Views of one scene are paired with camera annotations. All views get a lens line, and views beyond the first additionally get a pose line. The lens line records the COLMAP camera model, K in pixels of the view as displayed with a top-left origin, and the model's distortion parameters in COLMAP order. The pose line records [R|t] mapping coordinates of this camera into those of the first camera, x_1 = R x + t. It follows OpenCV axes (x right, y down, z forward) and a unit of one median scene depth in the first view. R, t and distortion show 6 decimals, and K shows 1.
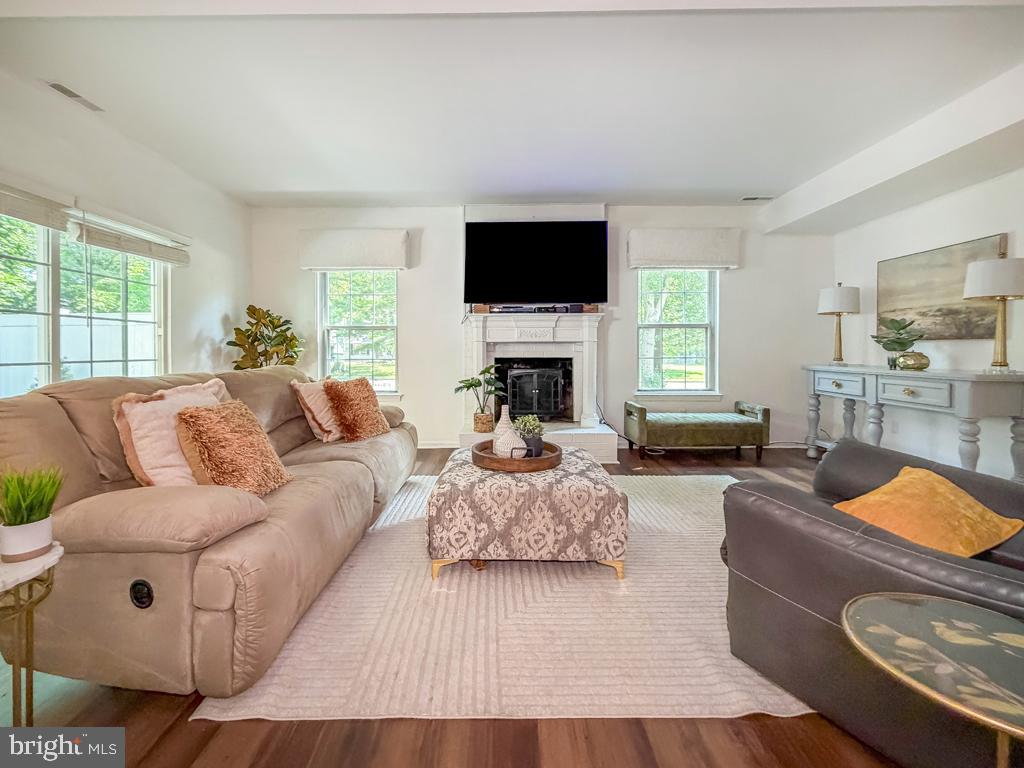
lens RADIAL K [[411.0, 0, 501.7], [0, 411.0, 363.8], [0, 0, 1]] dist [-0.008241, -0.000200]
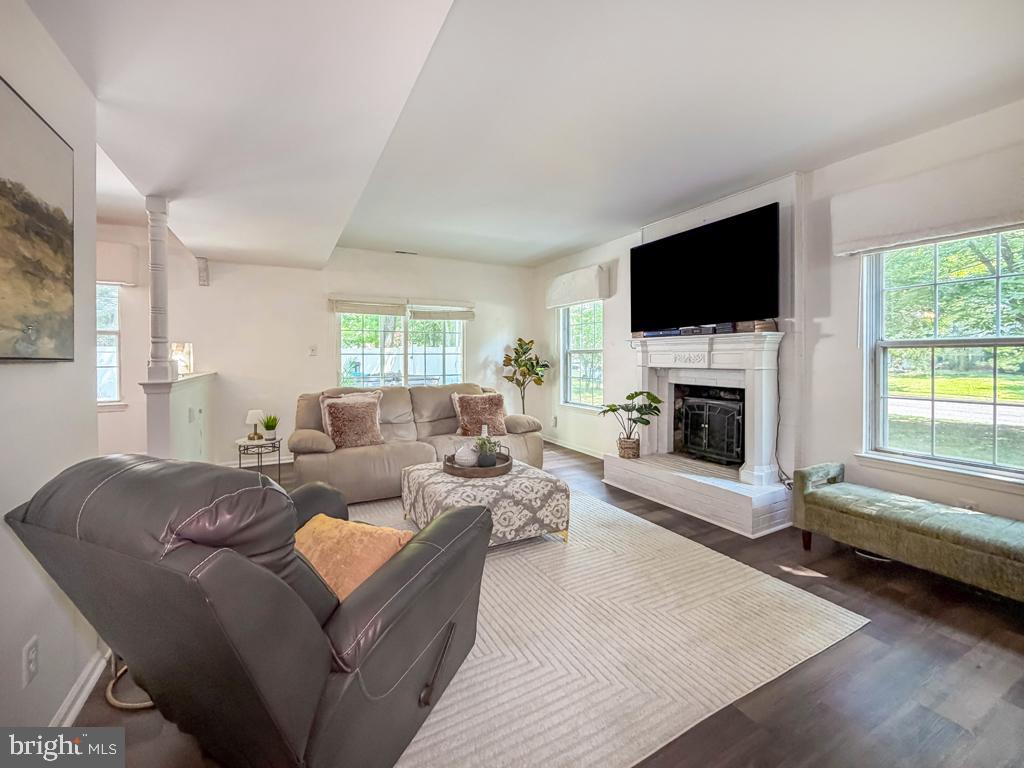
lens RADIAL K [[411.0, 0, 501.7], [0, 411.0, 363.8], [0, 0, 1]] dist [-0.008241, -0.000200]
pose [[0.470145, 0.017865, -0.882408, 0.725177], [-0.023866, 0.999687, 0.007524, -0.066243], [0.882266, 0.017523, 0.470424, 0.269930]]
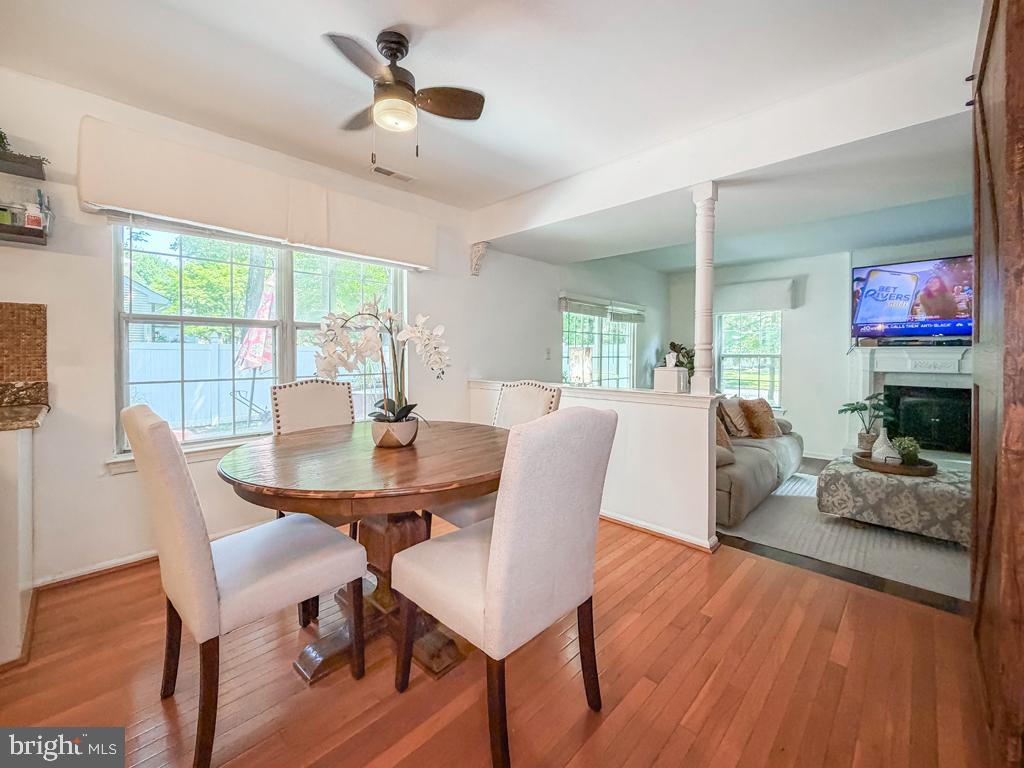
lens RADIAL K [[428.5, 0, 512.2], [0, 428.5, 356.8], [0, 0, 1]] dist [-0.001958, -0.000267]
pose [[0.722221, 0.012761, -0.691544, 0.063920], [-0.029163, 0.999502, -0.012013, -0.055902], [0.691047, 0.028844, 0.722234, -0.604585]]
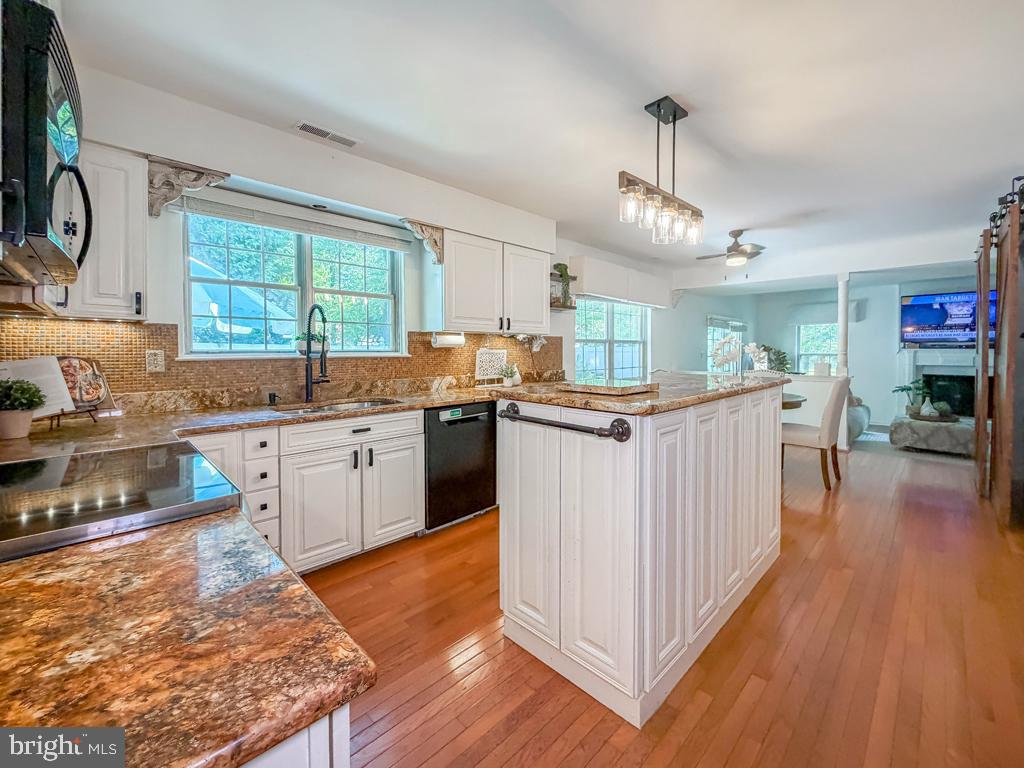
lens RADIAL K [[428.5, 0, 512.2], [0, 428.5, 356.8], [0, 0, 1]] dist [-0.001958, -0.000267]
pose [[0.706713, 0.013351, -0.707374, 0.037018], [-0.023608, 0.999710, -0.004718, -0.043771], [0.707106, 0.020034, 0.706823, -1.623023]]
